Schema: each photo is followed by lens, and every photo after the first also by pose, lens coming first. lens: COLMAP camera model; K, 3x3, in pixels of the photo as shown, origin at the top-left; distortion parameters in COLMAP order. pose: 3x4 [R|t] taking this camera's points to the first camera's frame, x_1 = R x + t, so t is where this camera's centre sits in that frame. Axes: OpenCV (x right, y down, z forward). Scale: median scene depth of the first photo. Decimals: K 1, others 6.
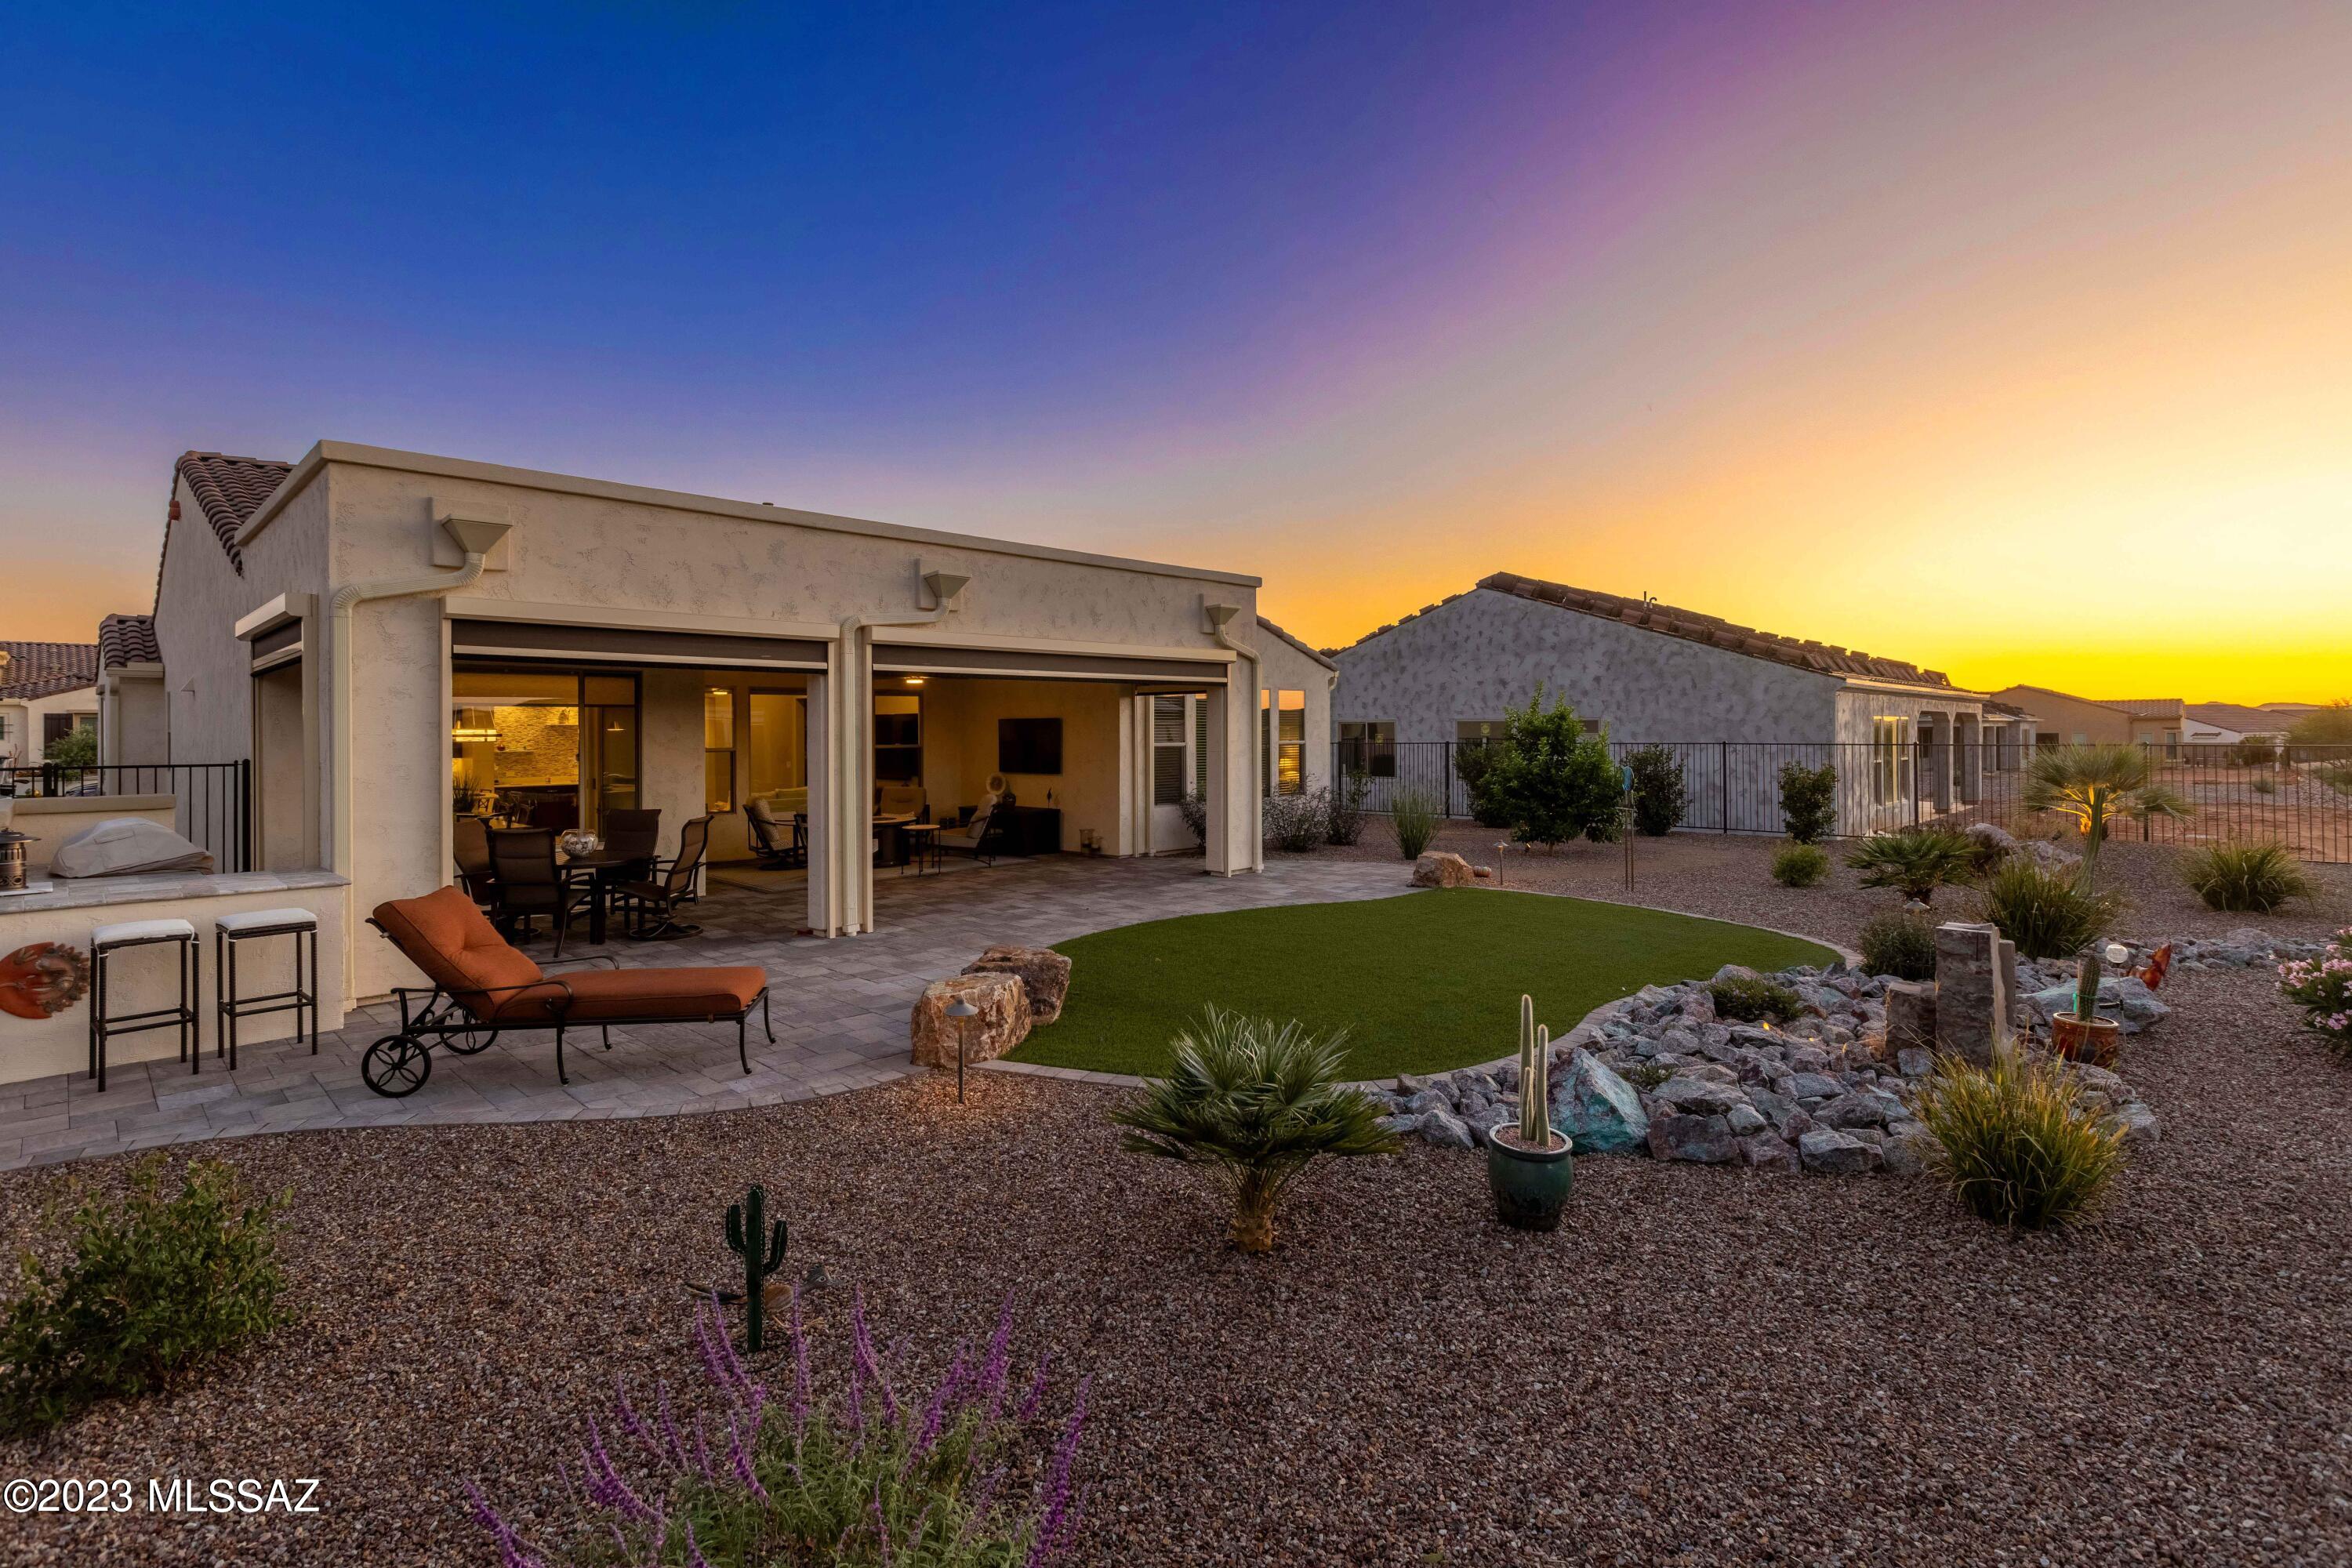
lens RADIAL K [[1104.0, 0, 1079.1], [0, 1104.0, 717.0], [0, 0, 1]] dist [-0.000347, -0.000007]
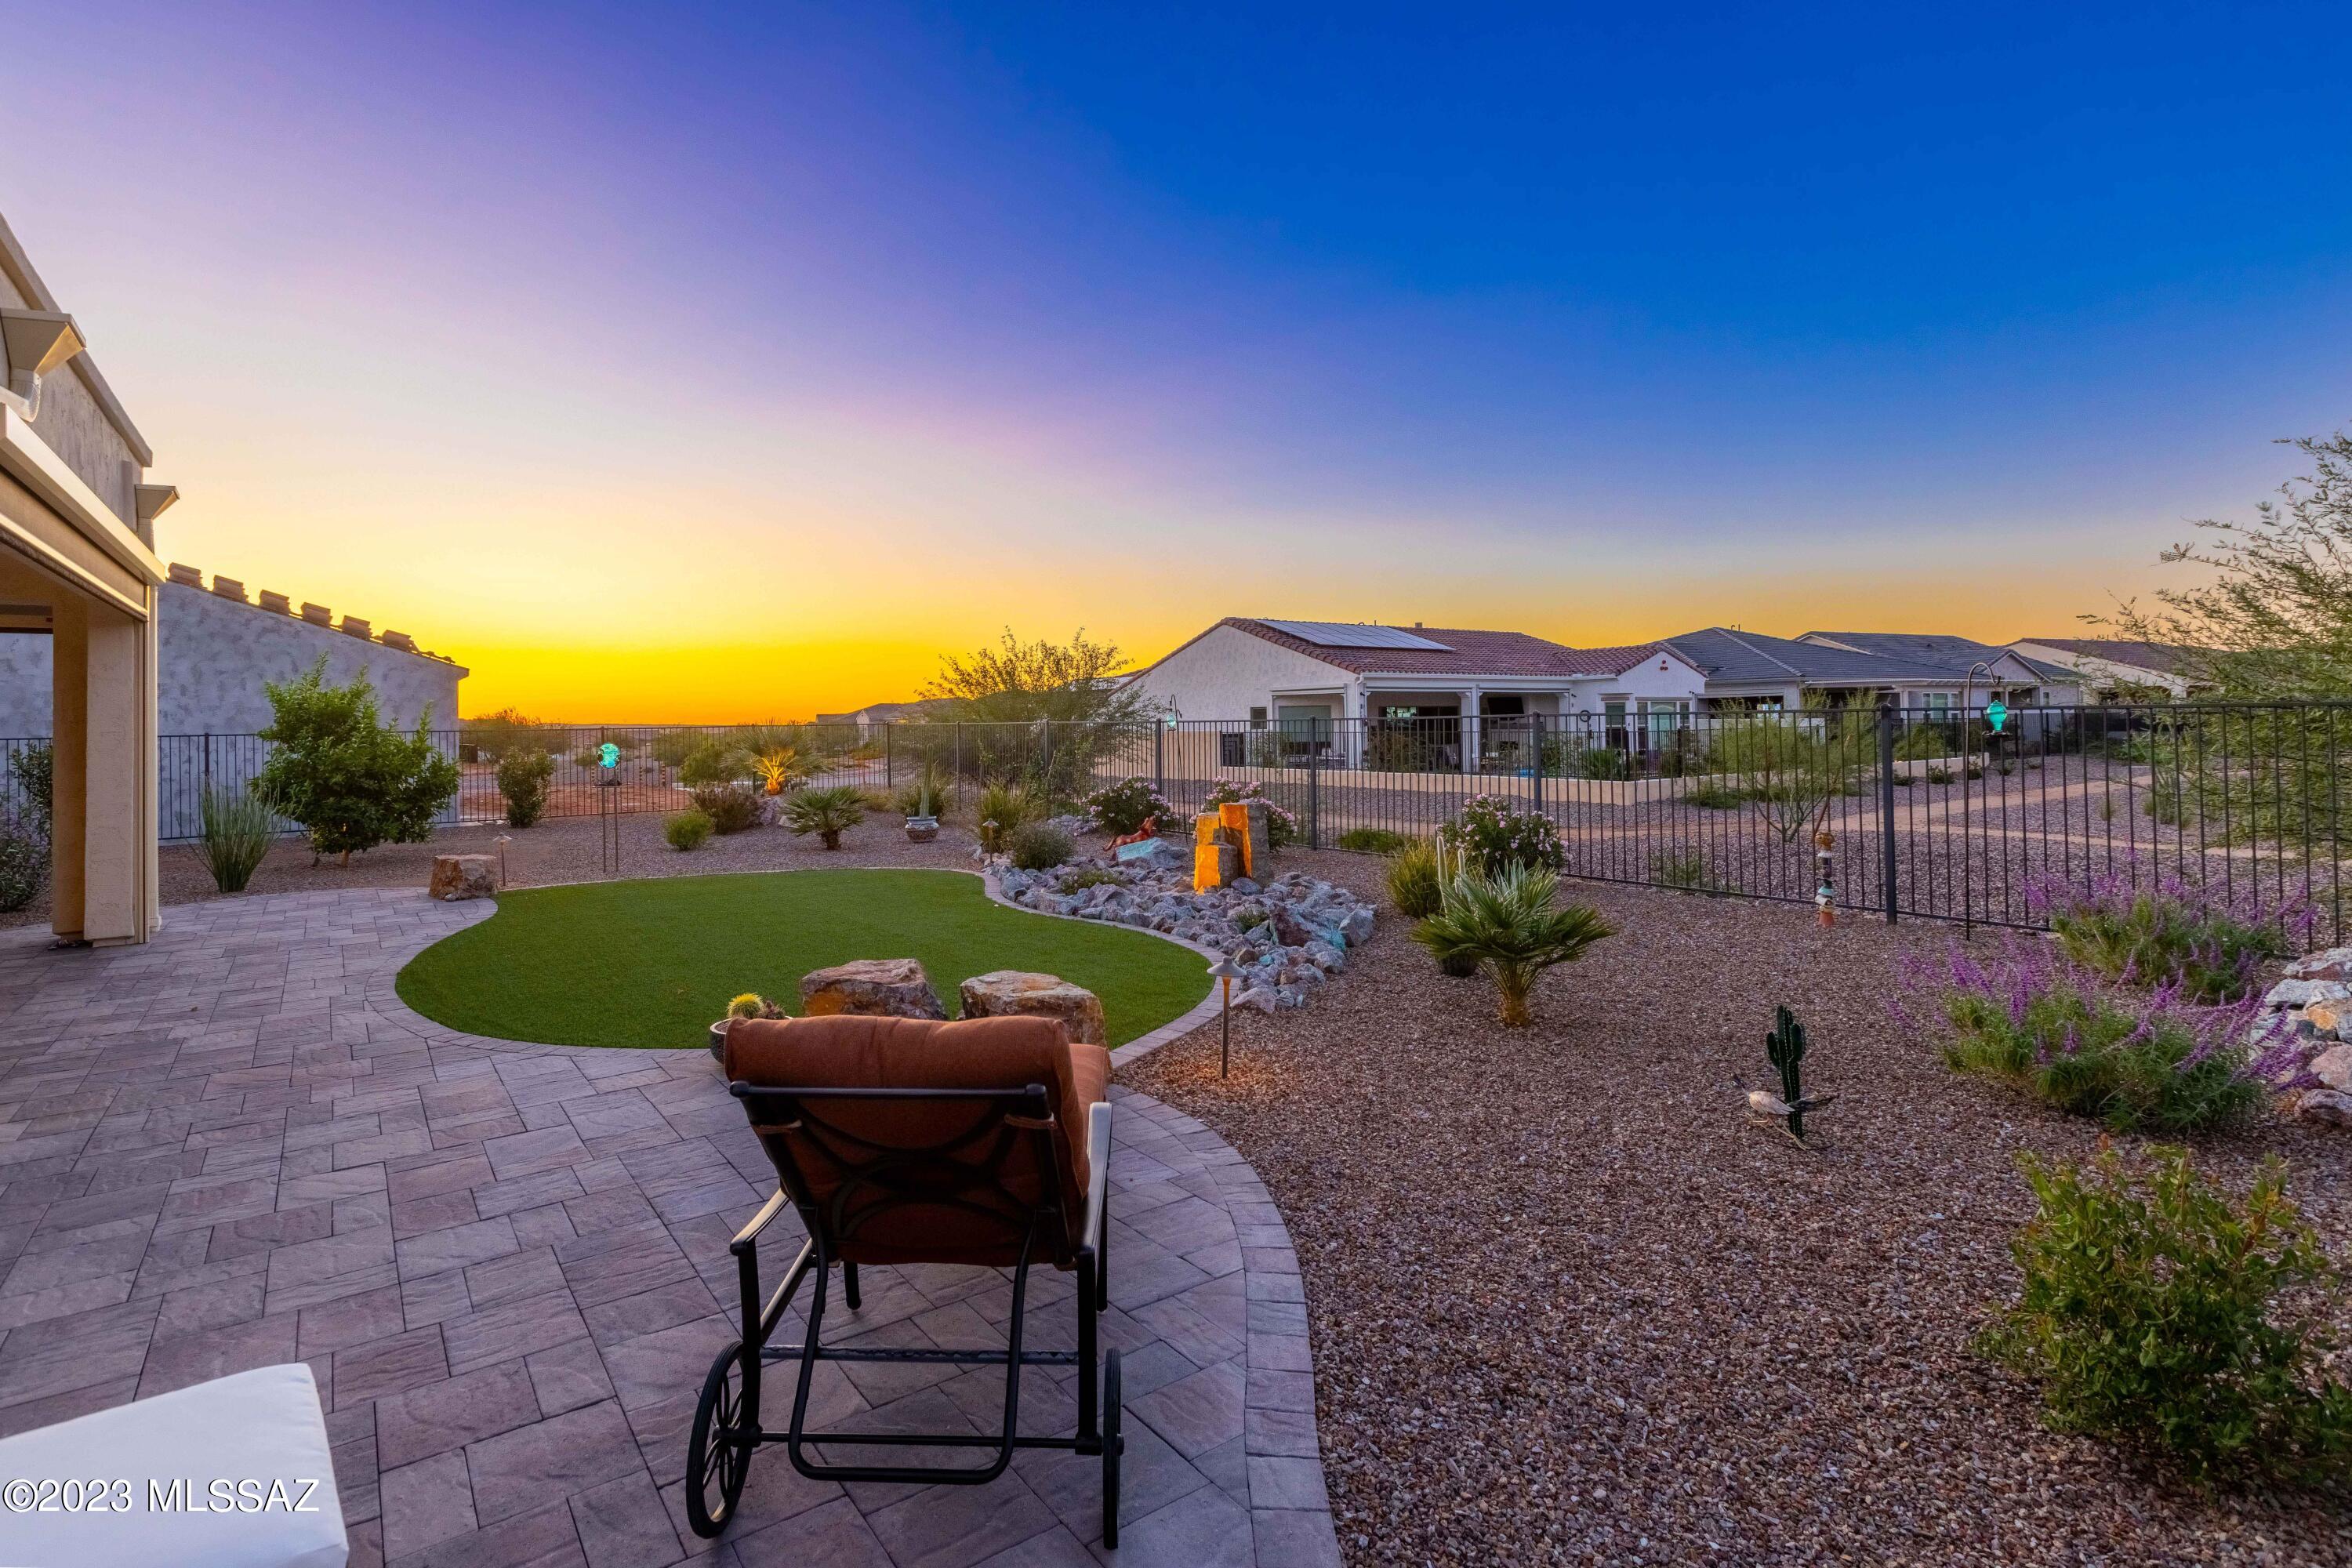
lens RADIAL K [[1149.5, 0, 1141.1], [0, 1149.5, 706.2], [0, 0, 1]] dist [0.003631, 0.000320]
pose [[0.143163, 0.015885, 0.989572, -0.233172], [0.002549, 0.999862, -0.016419, 0.016683], [-0.989696, 0.004873, 0.143103, 0.216447]]
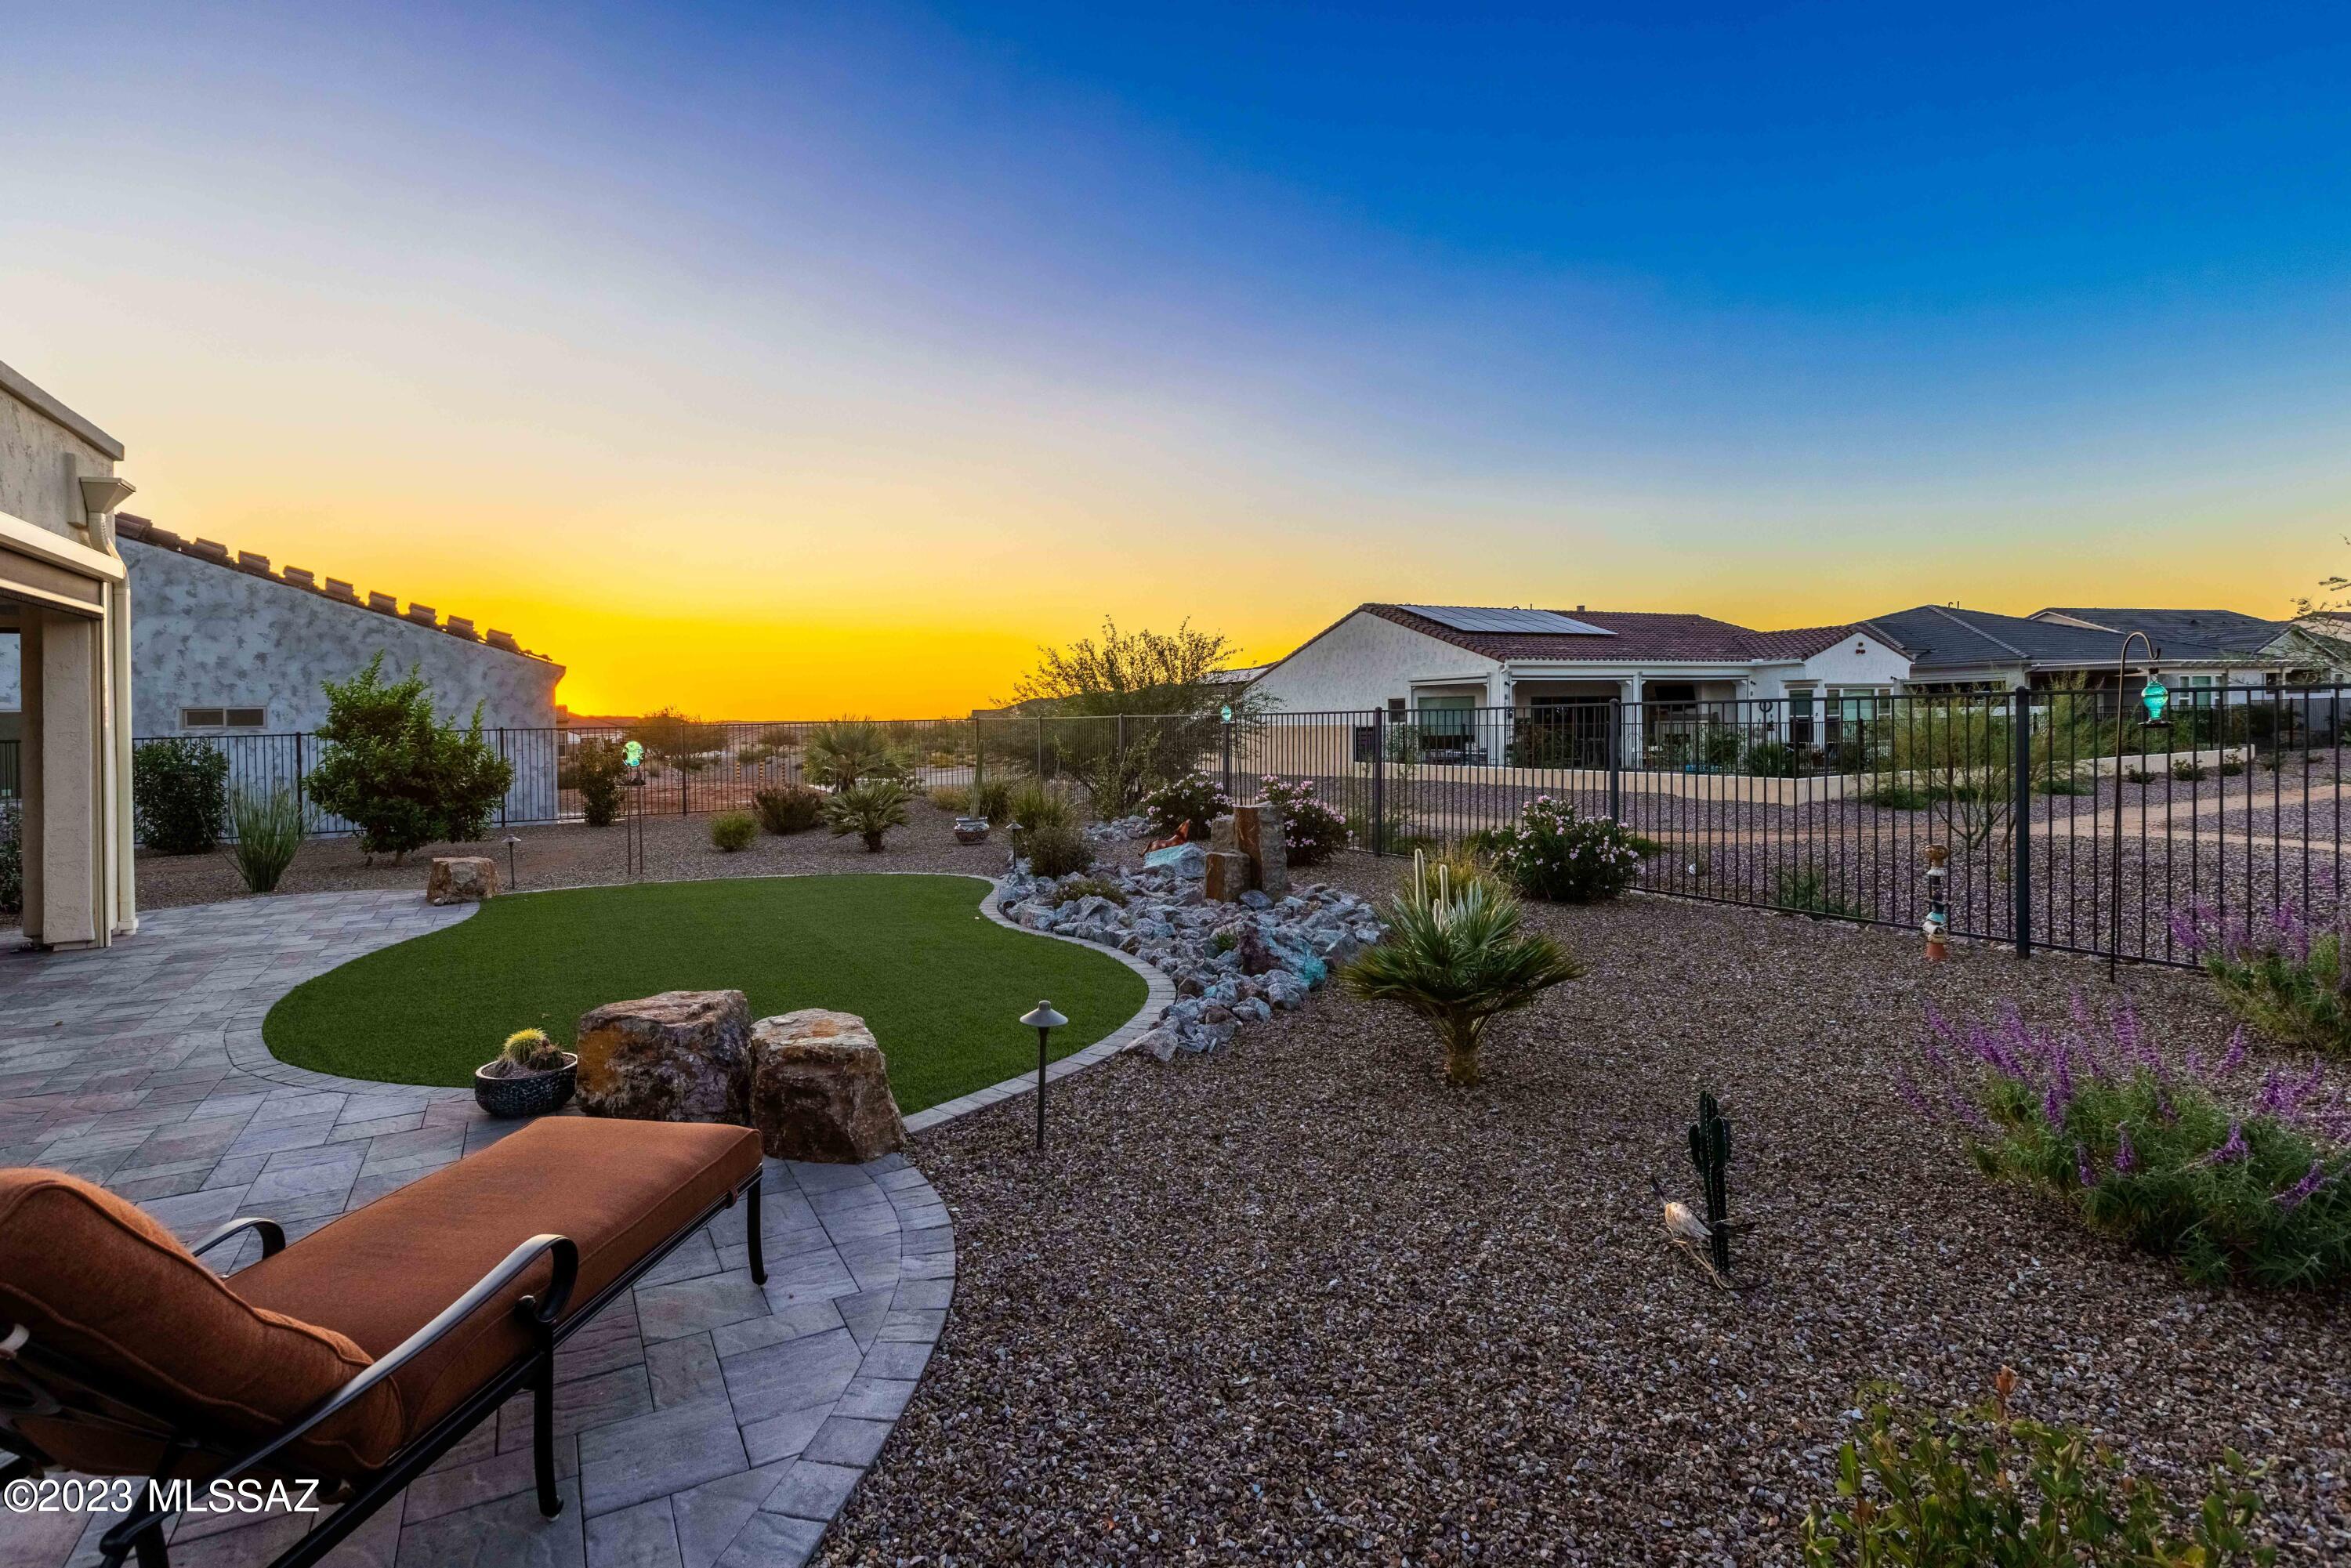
lens RADIAL K [[1182.8, 0, 1173.6], [0, 1182.8, 725.7], [0, 0, 1]] dist [0.003865, 0.000566]
pose [[0.257154, -0.007008, 0.966345, -0.187715], [0.008833, 0.999949, 0.004901, 0.017140], [-0.966330, 0.007275, 0.257203, 0.166256]]
